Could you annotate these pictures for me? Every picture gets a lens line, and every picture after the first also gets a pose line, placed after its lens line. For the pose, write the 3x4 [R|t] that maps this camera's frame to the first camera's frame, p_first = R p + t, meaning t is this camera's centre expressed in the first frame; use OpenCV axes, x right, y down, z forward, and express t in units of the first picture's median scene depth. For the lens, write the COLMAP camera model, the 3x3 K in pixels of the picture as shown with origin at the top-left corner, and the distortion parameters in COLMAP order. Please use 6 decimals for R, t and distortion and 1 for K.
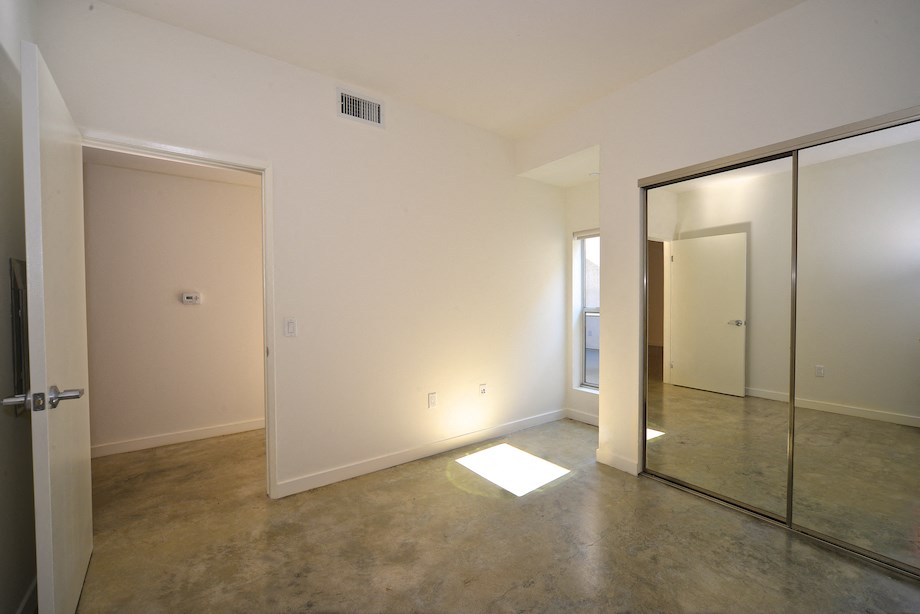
lens RADIAL K [[389.6, 0, 464.2], [0, 389.6, 310.7], [0, 0, 1]] dist [-0.004207, 0.000096]
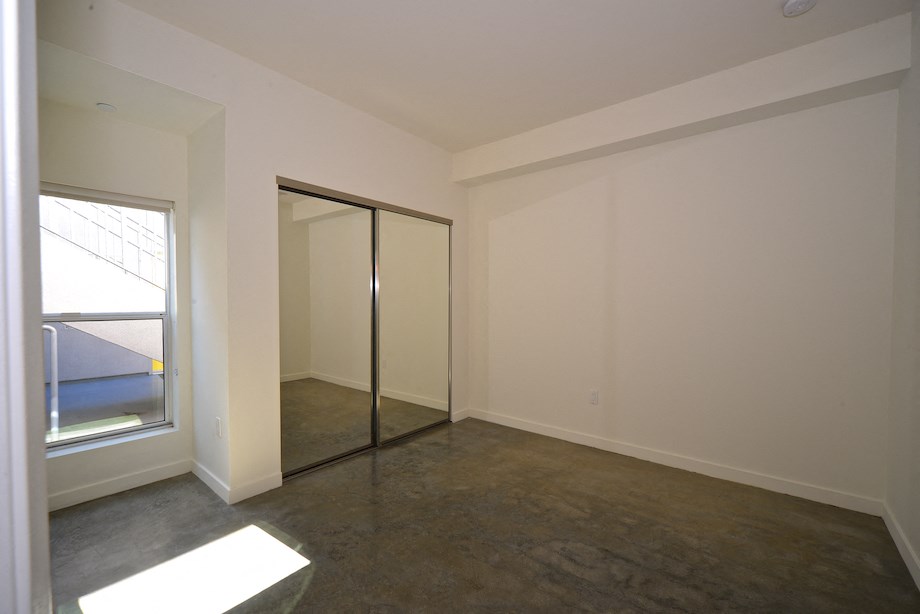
lens RADIAL K [[389.6, 0, 464.2], [0, 389.6, 310.7], [0, 0, 1]] dist [-0.004207, 0.000096]
pose [[-0.251109, -0.019225, 0.967768, -0.678767], [0.025154, 0.999336, 0.026378, -0.020896], [-0.967632, 0.030967, -0.250458, 0.920655]]
